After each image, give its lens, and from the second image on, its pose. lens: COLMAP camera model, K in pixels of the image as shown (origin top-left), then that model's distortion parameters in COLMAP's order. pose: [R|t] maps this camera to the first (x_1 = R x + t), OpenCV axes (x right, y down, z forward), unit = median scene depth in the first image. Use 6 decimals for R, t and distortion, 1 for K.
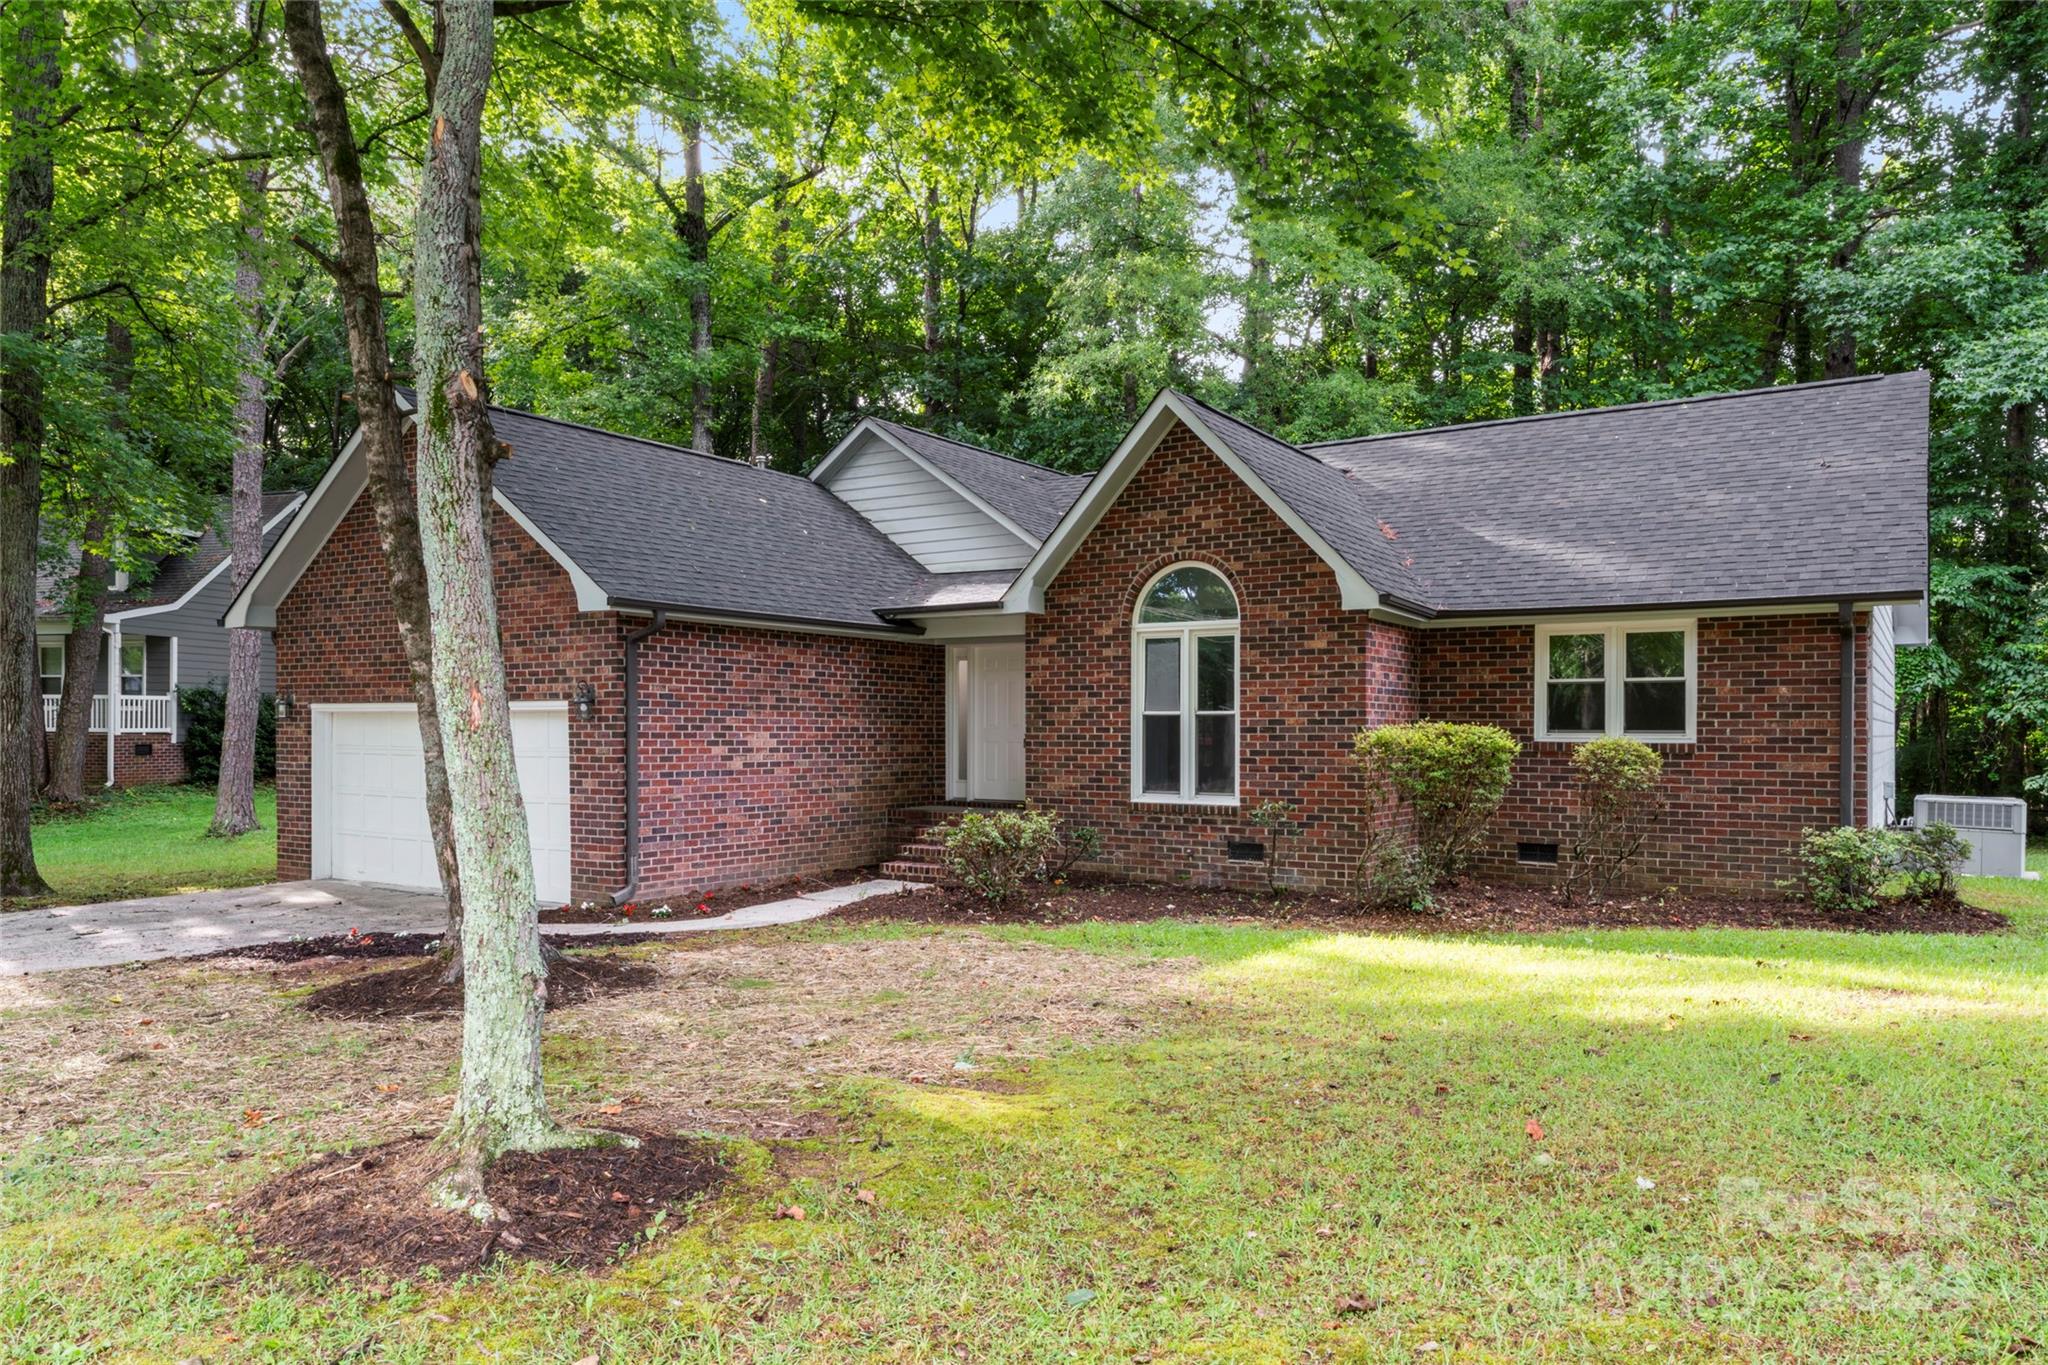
lens RADIAL K [[1324.3, 0, 1025.5], [0, 1324.3, 679.1], [0, 0, 1]] dist [-0.004371, -0.000641]
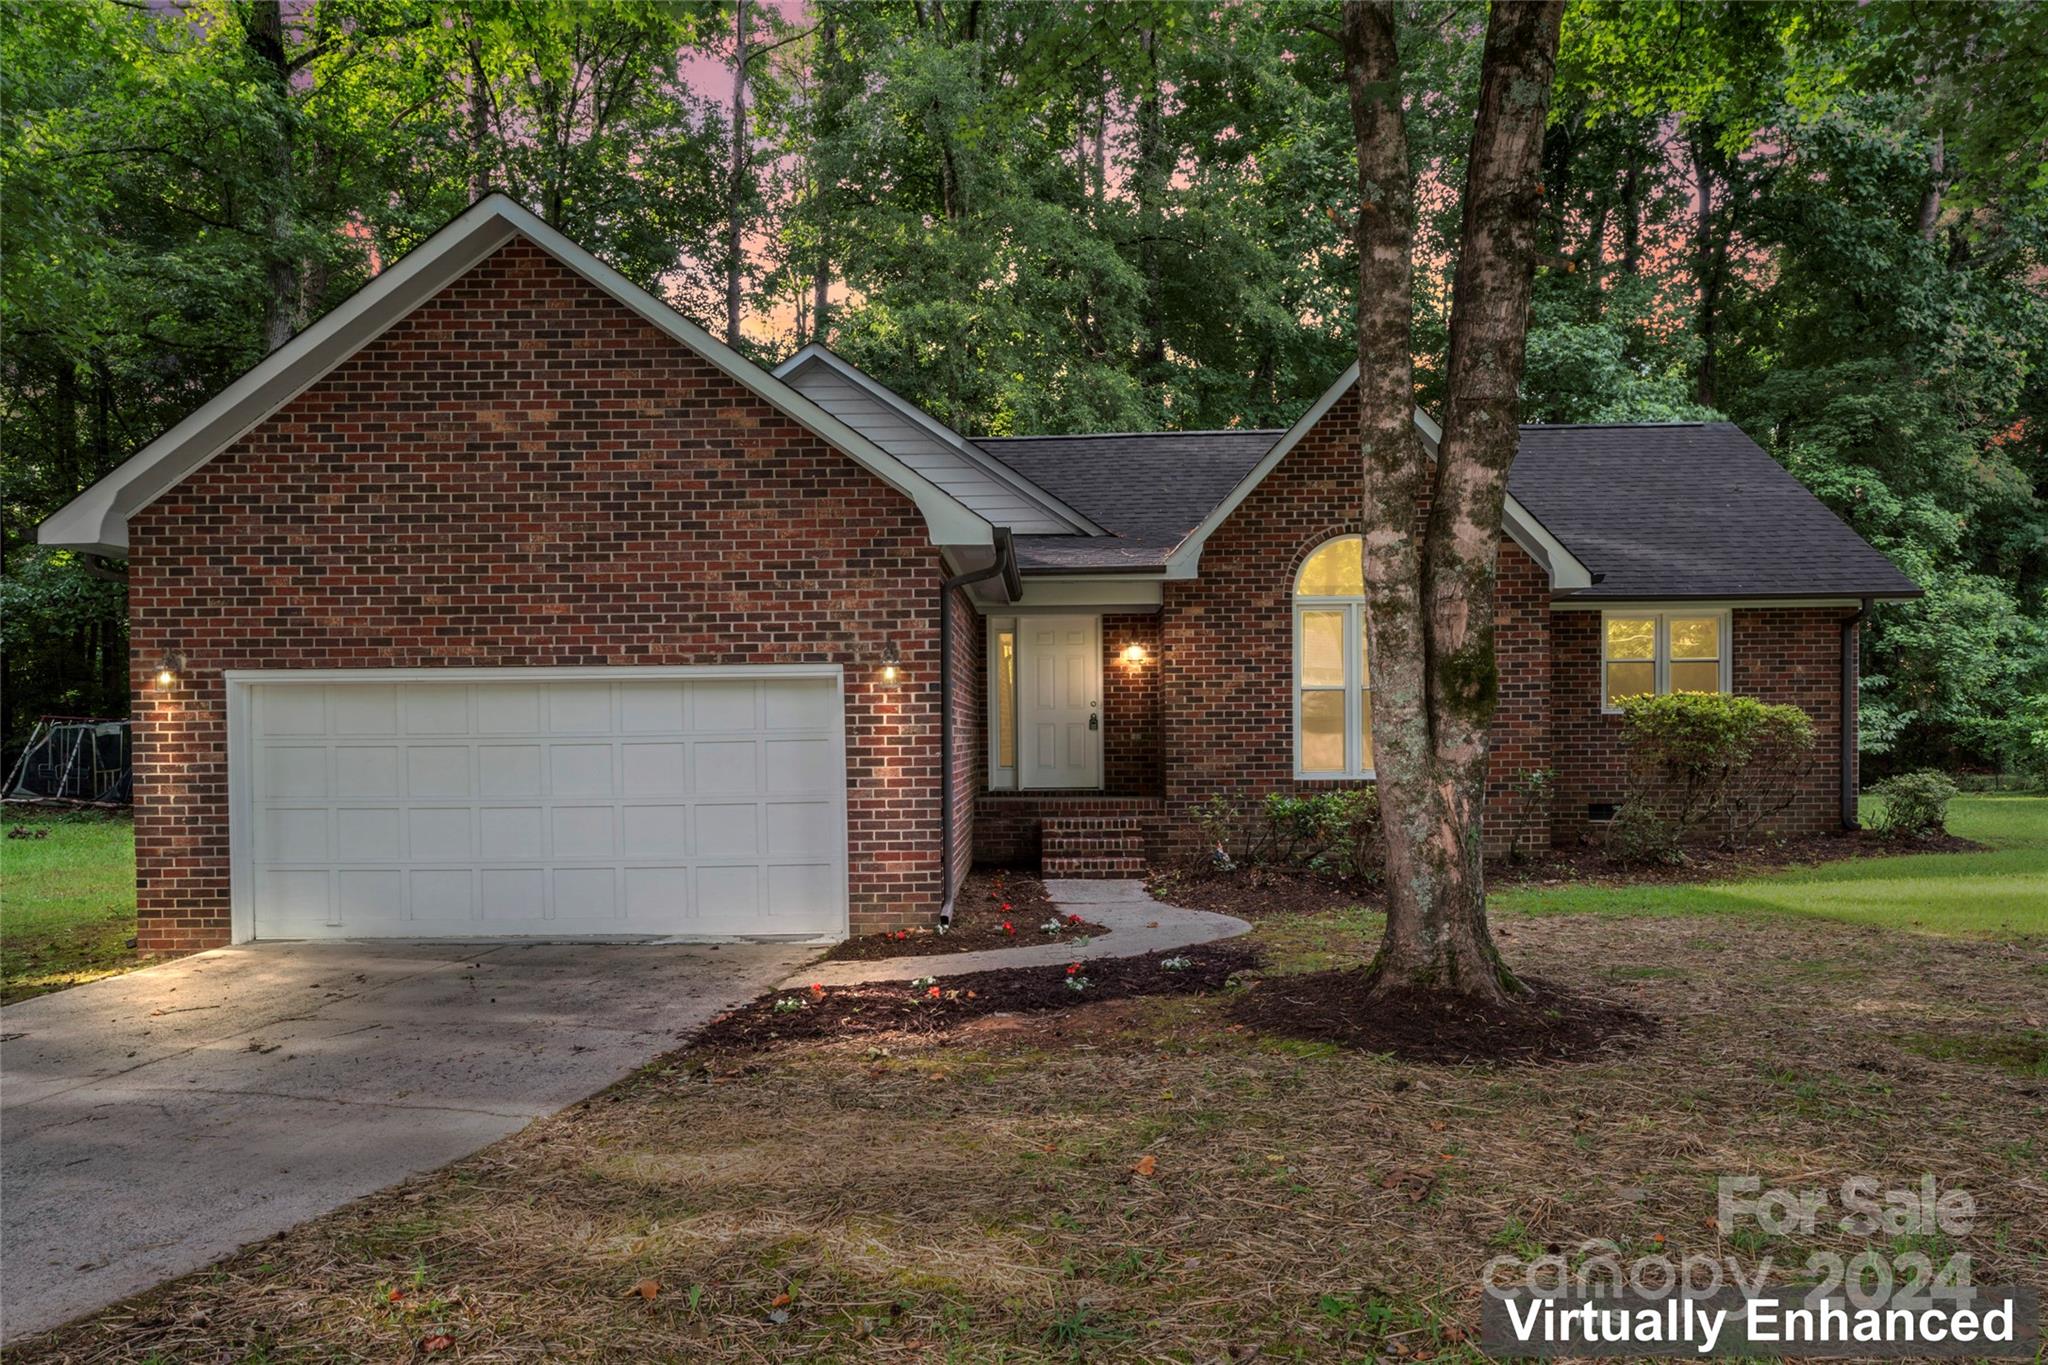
lens RADIAL K [[1320.0, 0, 1024.8], [0, 1320.0, 695.8], [0, 0, 1]] dist [0.006653, 0.000547]
pose [[0.857578, 0.002267, 0.514349, -0.595751], [-0.007071, 0.999948, 0.007382, 0.026046], [-0.514306, -0.009968, 0.857549, 0.280301]]
